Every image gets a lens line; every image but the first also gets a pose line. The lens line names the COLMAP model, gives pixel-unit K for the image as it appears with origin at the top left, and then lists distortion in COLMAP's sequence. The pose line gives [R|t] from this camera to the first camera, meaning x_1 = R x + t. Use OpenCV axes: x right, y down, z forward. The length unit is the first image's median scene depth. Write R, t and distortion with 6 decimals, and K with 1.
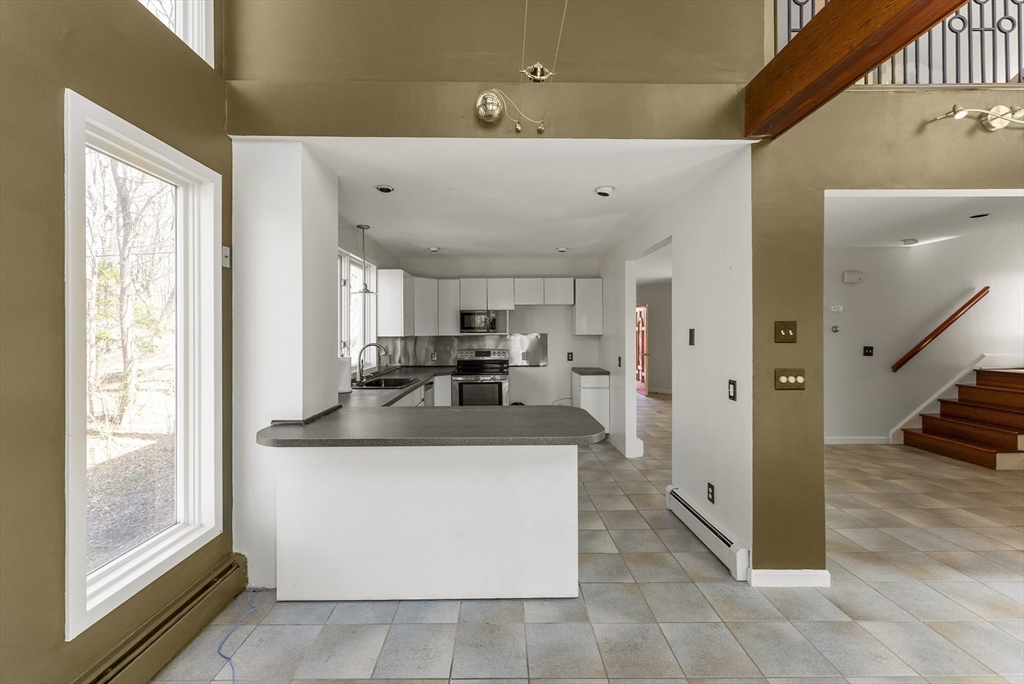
lens RADIAL K [[415.9, 0, 508.2], [0, 415.9, 329.5], [0, 0, 1]] dist [0.002392, 0.000242]
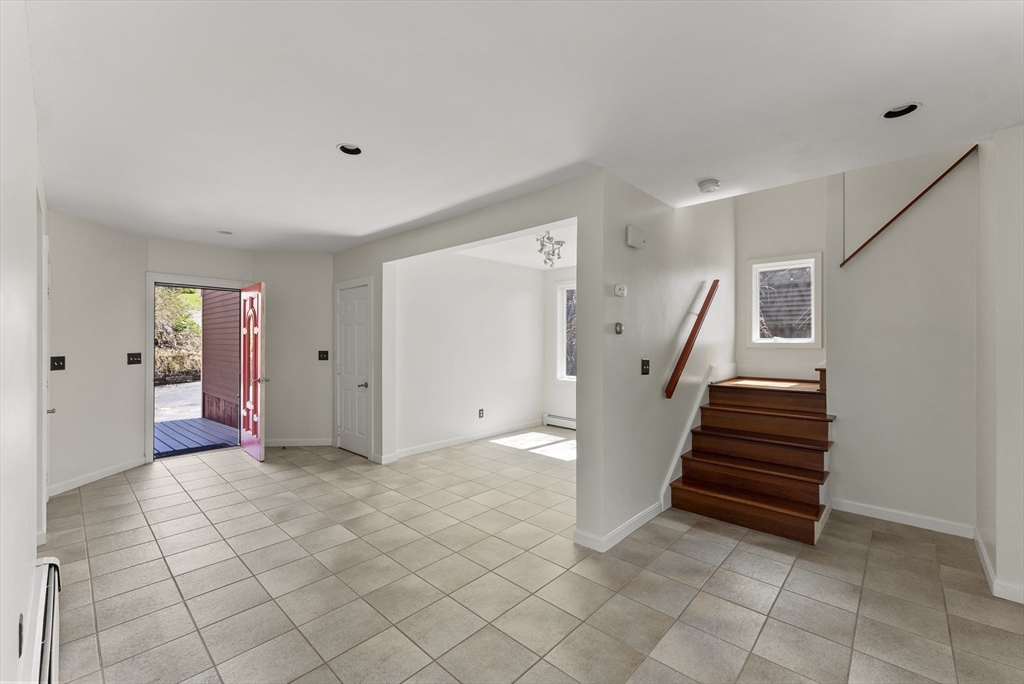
lens RADIAL K [[415.9, 0, 508.0], [0, 415.9, 342.8], [0, 0, 1]] dist [0.002392, 0.000242]
pose [[0.693927, 0.003744, 0.720036, 0.295784], [-0.006830, 0.999976, 0.001382, 0.017671], [-0.720013, -0.005876, 0.693935, 0.727111]]
